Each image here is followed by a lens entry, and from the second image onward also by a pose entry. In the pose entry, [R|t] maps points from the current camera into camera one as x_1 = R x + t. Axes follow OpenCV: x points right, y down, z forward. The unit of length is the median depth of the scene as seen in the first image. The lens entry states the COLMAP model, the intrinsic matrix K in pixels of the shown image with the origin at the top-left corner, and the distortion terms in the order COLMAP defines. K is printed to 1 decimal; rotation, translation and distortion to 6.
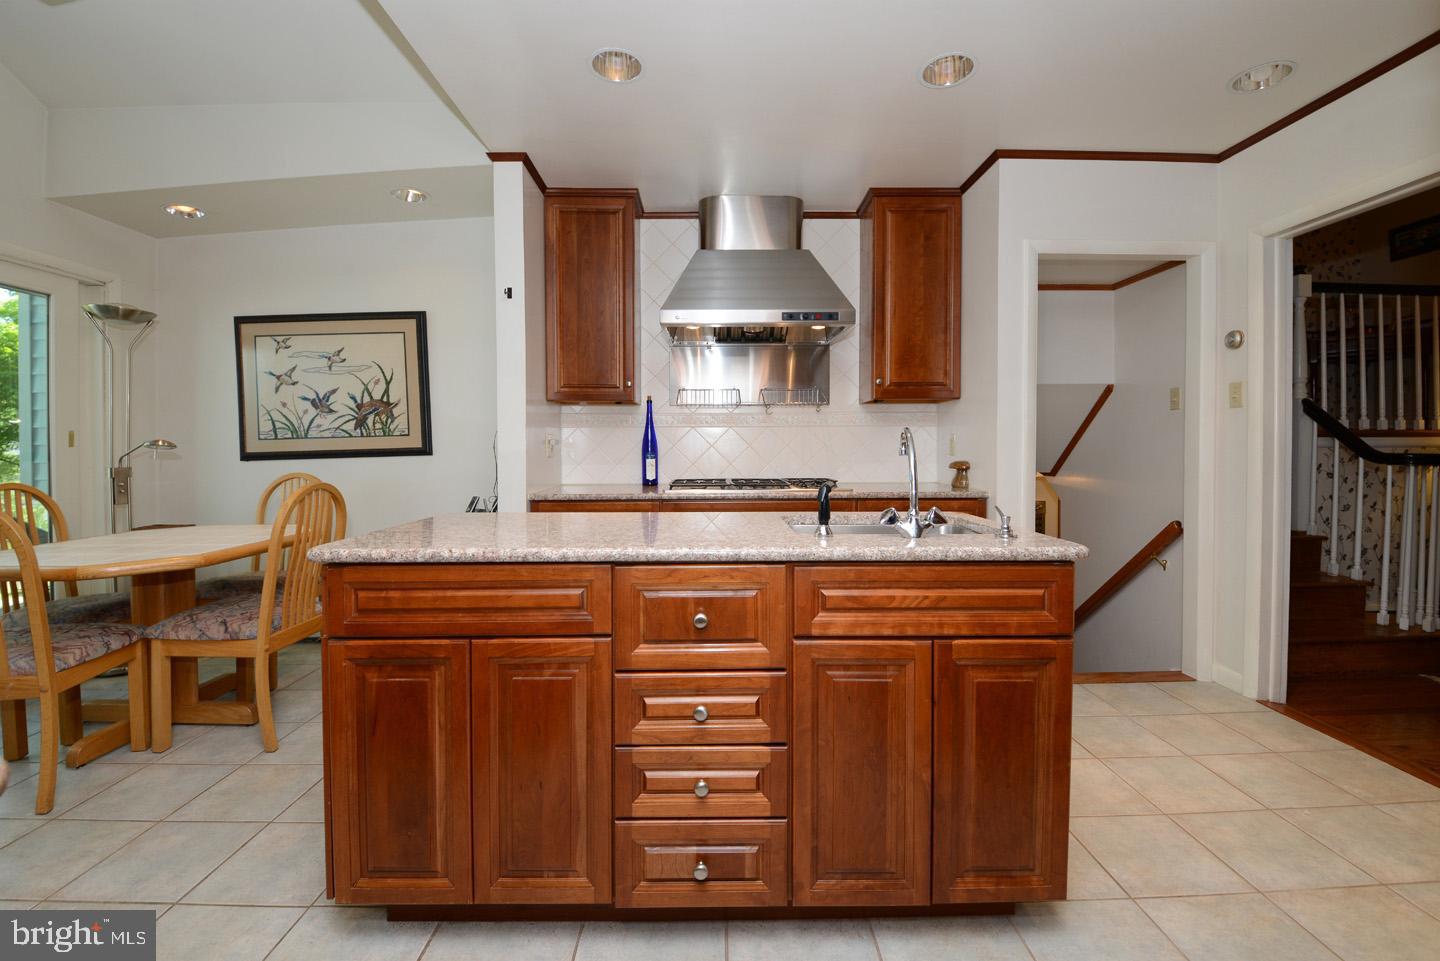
lens RADIAL K [[582.0, 0, 728.4], [0, 582.0, 453.5], [0, 0, 1]] dist [0.020435, -0.000181]
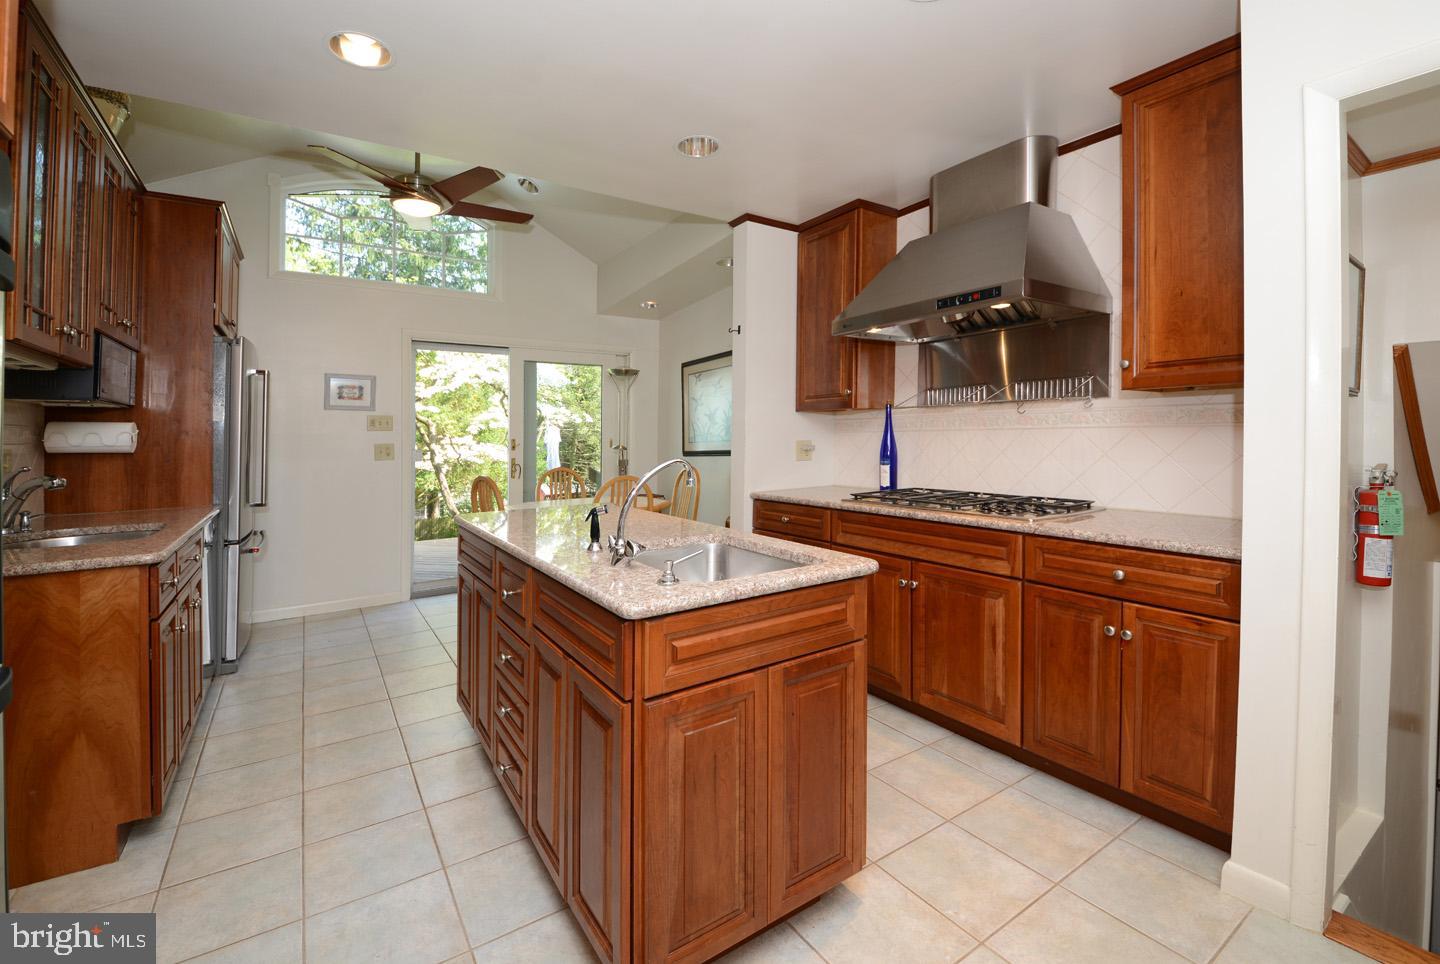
lens RADIAL K [[582.7, 0, 724.4], [0, 582.7, 418.9], [0, 0, 1]] dist [0.001148, 0.000026]
pose [[0.583672, -0.028813, -0.811478, 0.487771], [-0.003285, 0.999278, -0.037843, -0.029704], [0.811983, 0.024754, 0.583156, 0.211912]]
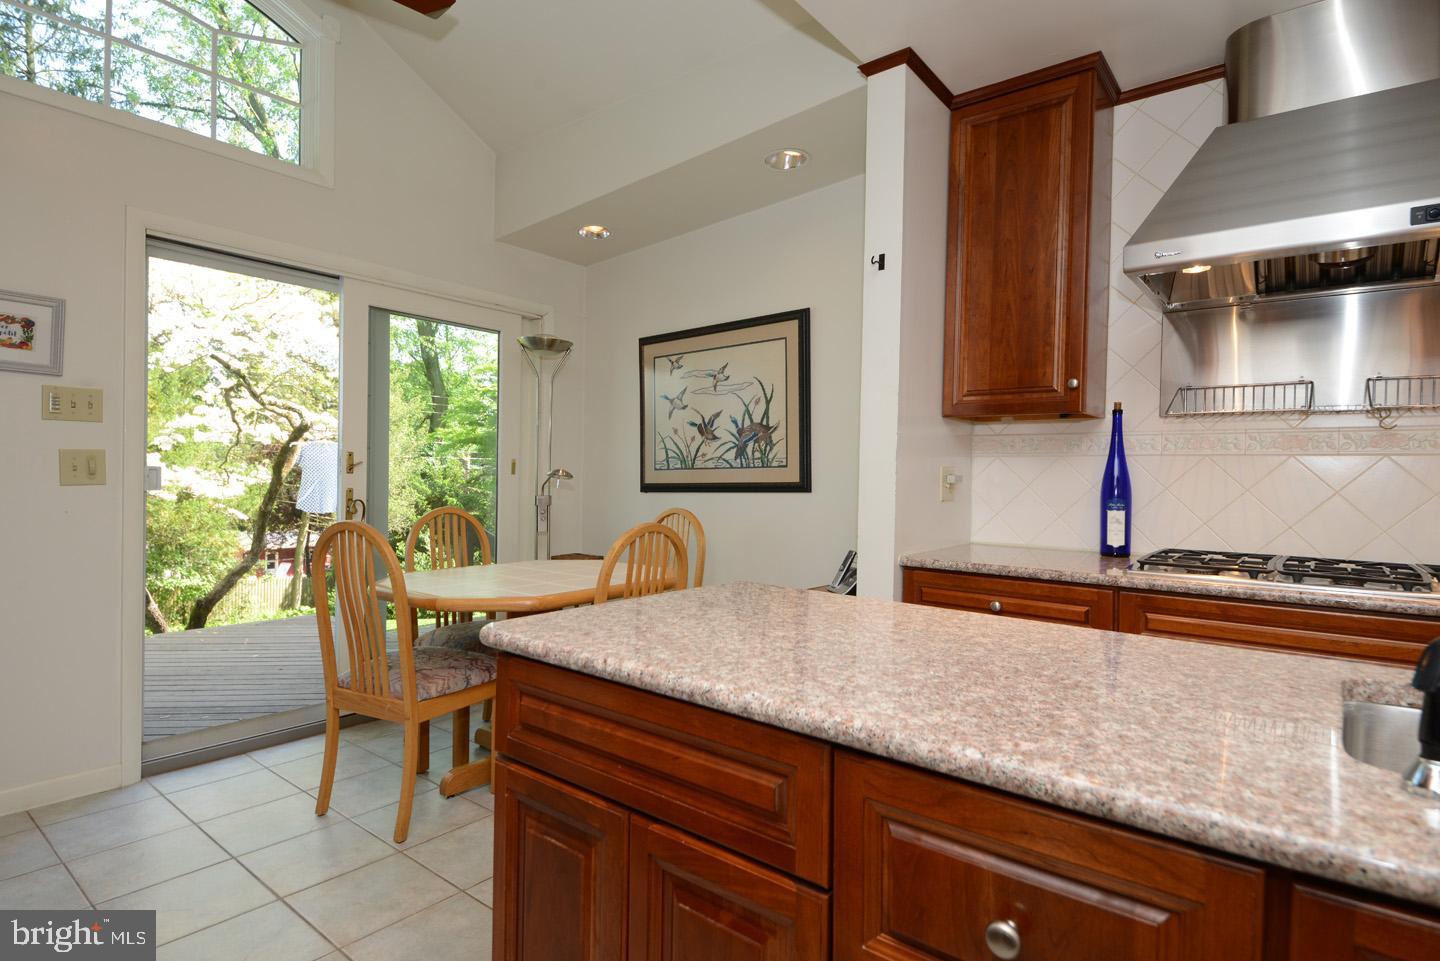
lens RADIAL K [[755.9, 0, 742.0], [0, 755.9, 481.4], [0, 0, 1]] dist [0.058972, -0.051152]
pose [[0.783787, 0.021283, -0.620665, 0.047528], [-0.027252, 0.999629, -0.000137, -0.009512], [0.620432, 0.017021, 0.784075, 0.163839]]
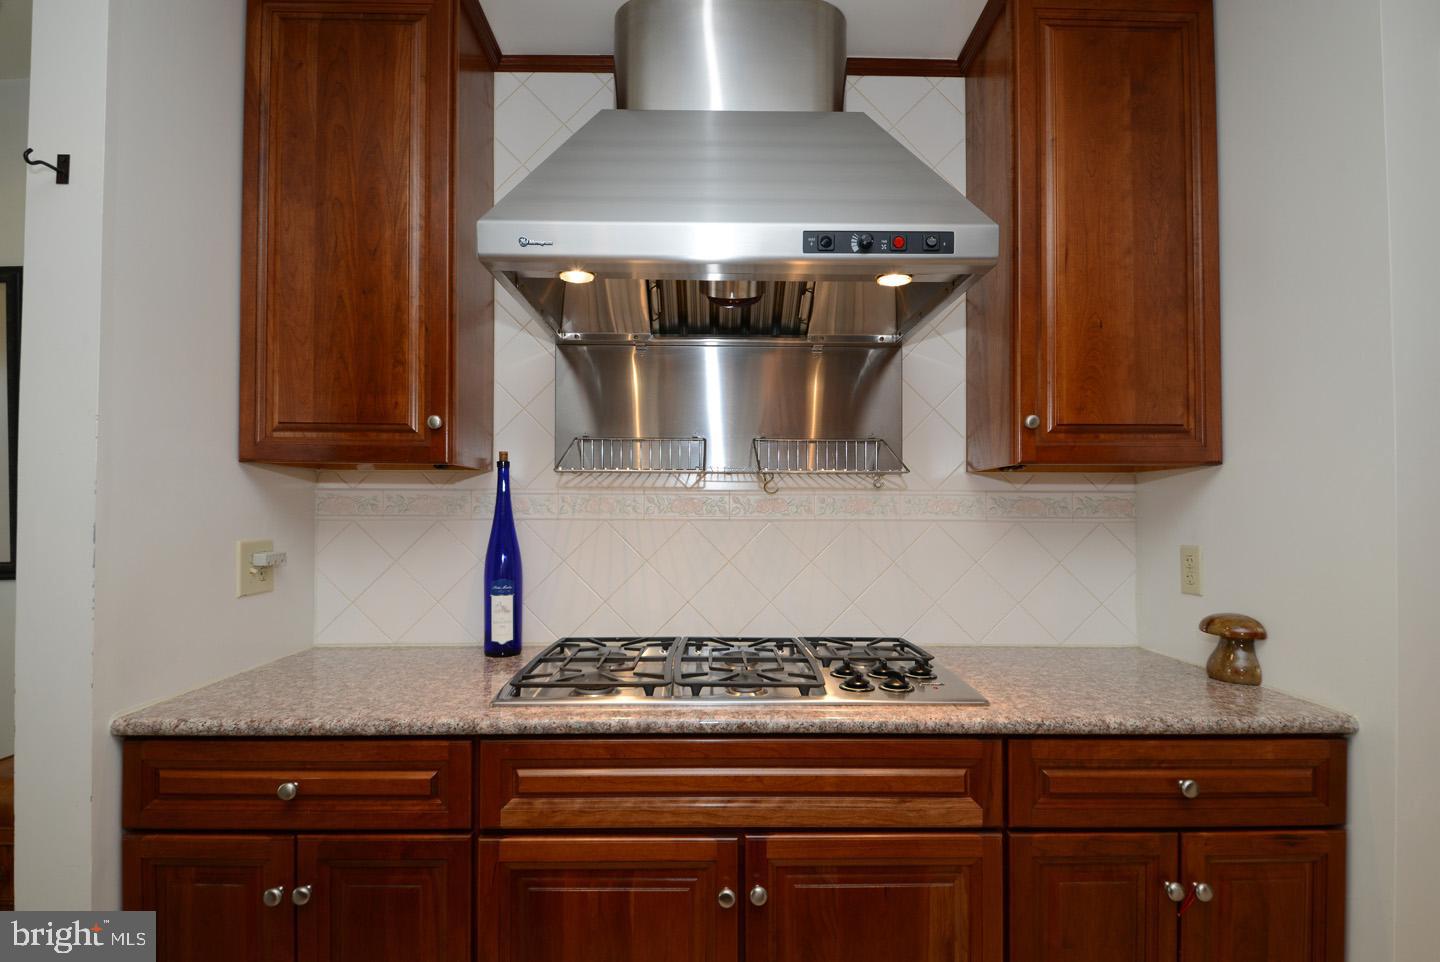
lens RADIAL K [[728.0, 0, 738.8], [0, 728.0, 518.1], [0, 0, 1]] dist [-0.001493, -0.001084]
pose [[0.999790, 0.003919, 0.020114, 0.034269], [-0.003605, 0.999872, -0.015616, -0.040660], [-0.020172, 0.015540, 0.999676, 0.441267]]
